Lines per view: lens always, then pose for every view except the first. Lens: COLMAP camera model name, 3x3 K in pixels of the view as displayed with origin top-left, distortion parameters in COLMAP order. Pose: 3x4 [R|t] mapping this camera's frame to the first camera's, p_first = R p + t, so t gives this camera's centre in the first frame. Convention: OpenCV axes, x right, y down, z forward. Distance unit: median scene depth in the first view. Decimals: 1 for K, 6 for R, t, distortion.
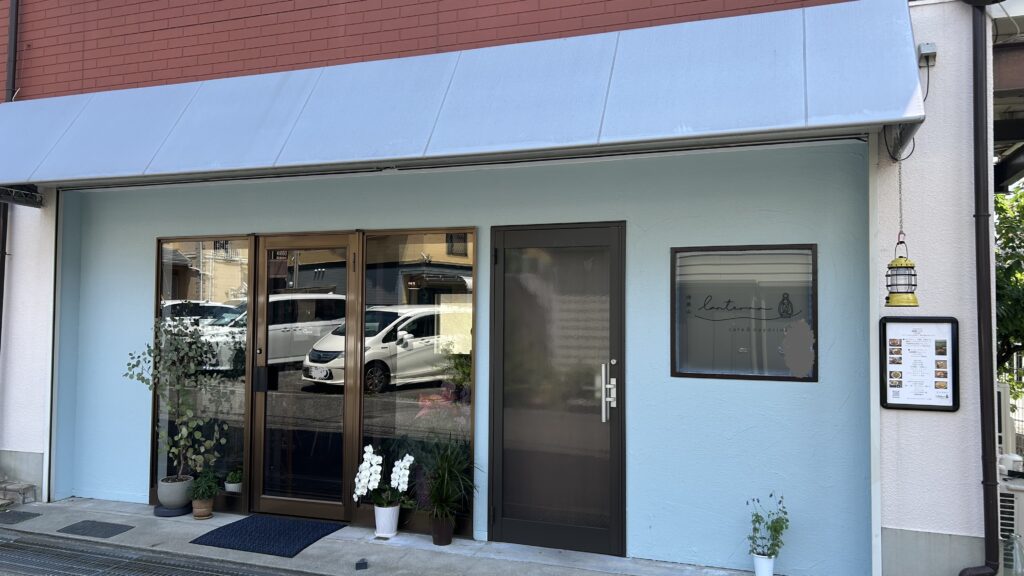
lens RADIAL K [[767.3, 0, 495.9], [0, 767.3, 286.8], [0, 0, 1]] dist [0.010196, -0.022462]
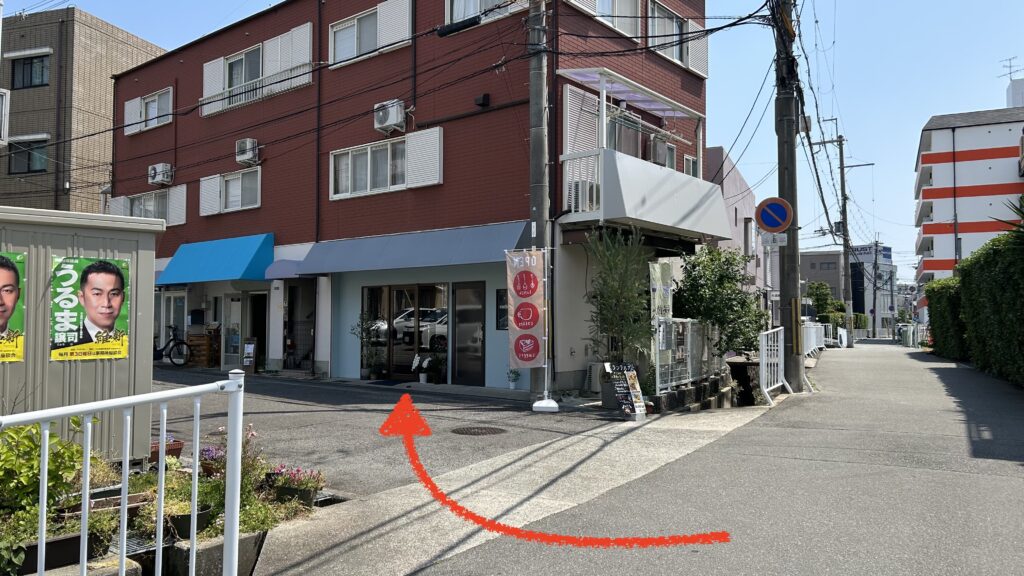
lens RADIAL K [[767.3, 0, 517.0], [0, 767.3, 291.0], [0, 0, 1]] dist [0.010196, -0.022462]
pose [[0.945275, -0.021210, -0.325585, 1.595768], [0.018683, 0.999766, -0.010886, -0.009091], [0.325740, 0.004207, 0.945450, -2.338242]]
